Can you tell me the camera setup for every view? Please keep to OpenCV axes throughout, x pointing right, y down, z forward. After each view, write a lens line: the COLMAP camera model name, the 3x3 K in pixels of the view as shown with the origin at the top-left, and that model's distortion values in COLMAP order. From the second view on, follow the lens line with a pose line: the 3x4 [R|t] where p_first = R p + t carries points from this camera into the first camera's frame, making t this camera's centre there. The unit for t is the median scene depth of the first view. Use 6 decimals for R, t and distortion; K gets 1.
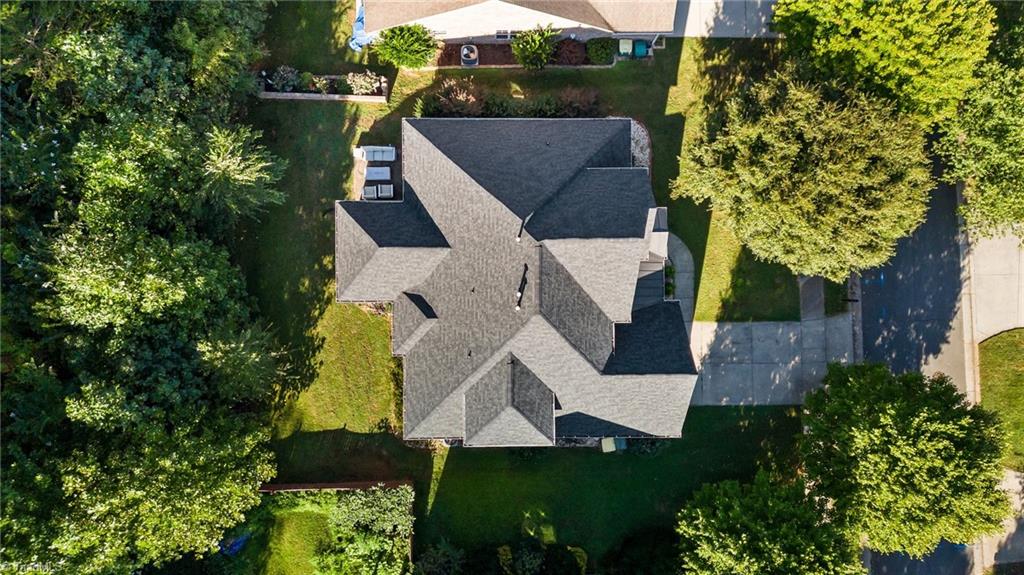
lens RADIAL K [[732.7, 0, 512.0], [0, 732.7, 287.5], [0, 0, 1]] dist [0.030277, 0.000635]
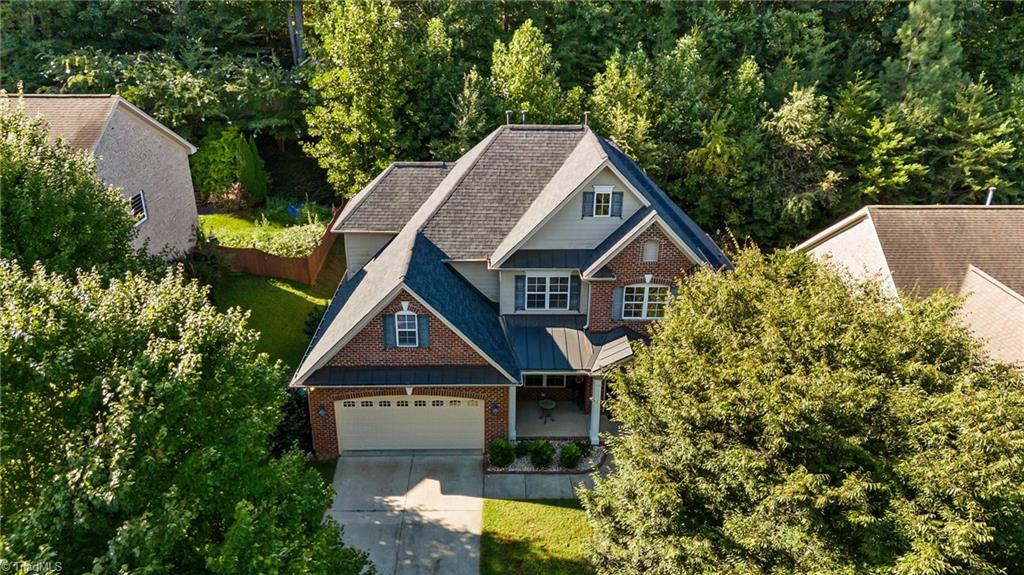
lens RADIAL K [[747.4, 0, 512.0], [0, 747.4, 287.5], [0, 0, 1]] dist [0.000156, -0.000865]
pose [[0.019160, 0.379616, -0.924946, 0.696643], [-0.999713, 0.020563, -0.012269, 0.029316], [0.014362, 0.924915, 0.379902, 0.646686]]
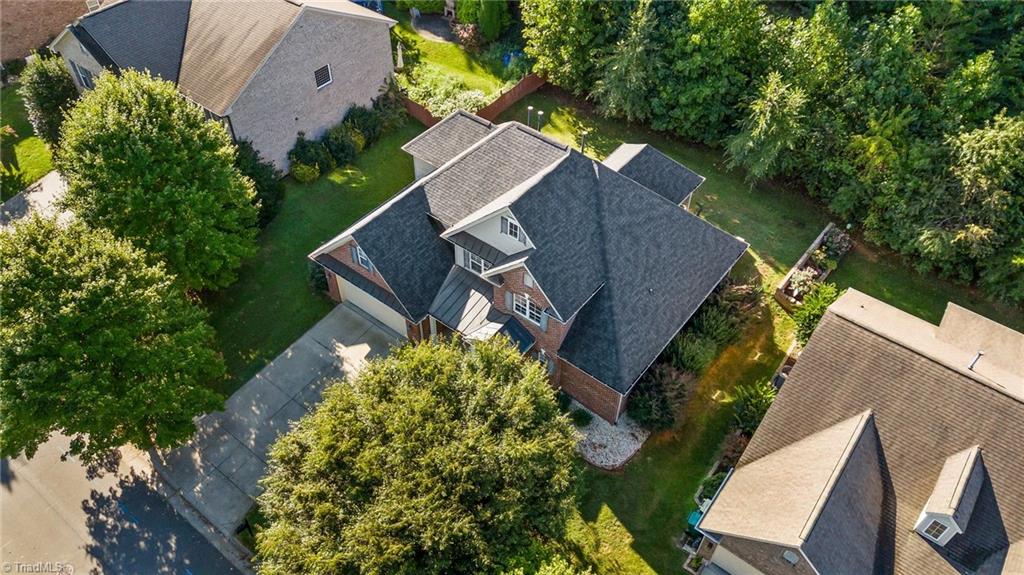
lens RADIAL K [[732.7, 0, 512.0], [0, 732.7, 287.5], [0, 0, 1]] dist [0.030277, 0.000635]
pose [[-0.610921, 0.557128, -0.562480, 0.574262], [-0.791659, -0.436281, 0.427709, -0.392595], [-0.007111, 0.706589, 0.707589, 0.328212]]
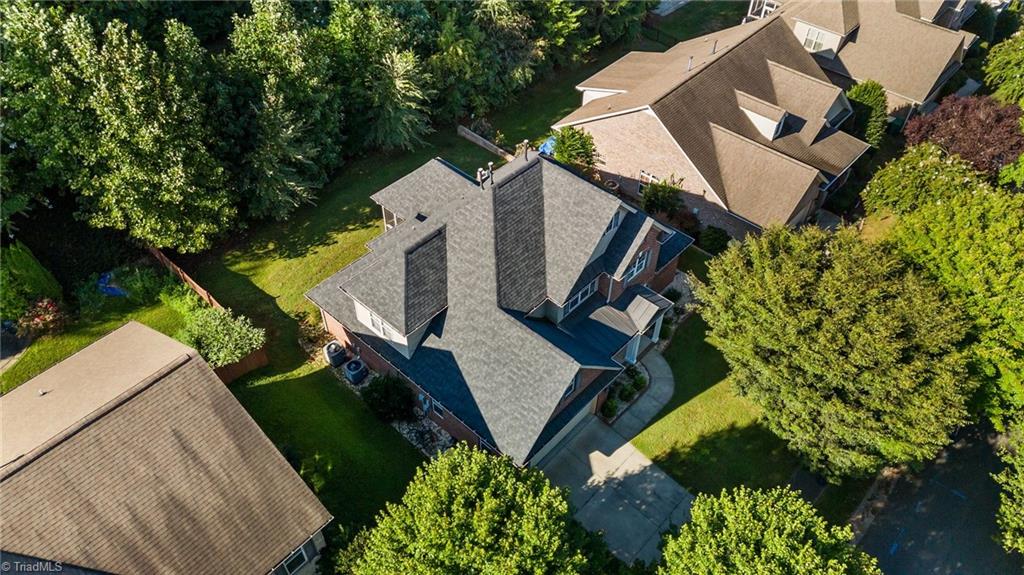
lens RADIAL K [[732.7, 0, 512.0], [0, 732.7, 287.5], [0, 0, 1]] dist [0.030277, 0.000635]
pose [[0.733844, 0.484926, -0.475730, 0.458673], [-0.679123, 0.540475, -0.496668, 0.451221], [0.016273, 0.687556, 0.725949, 0.279302]]
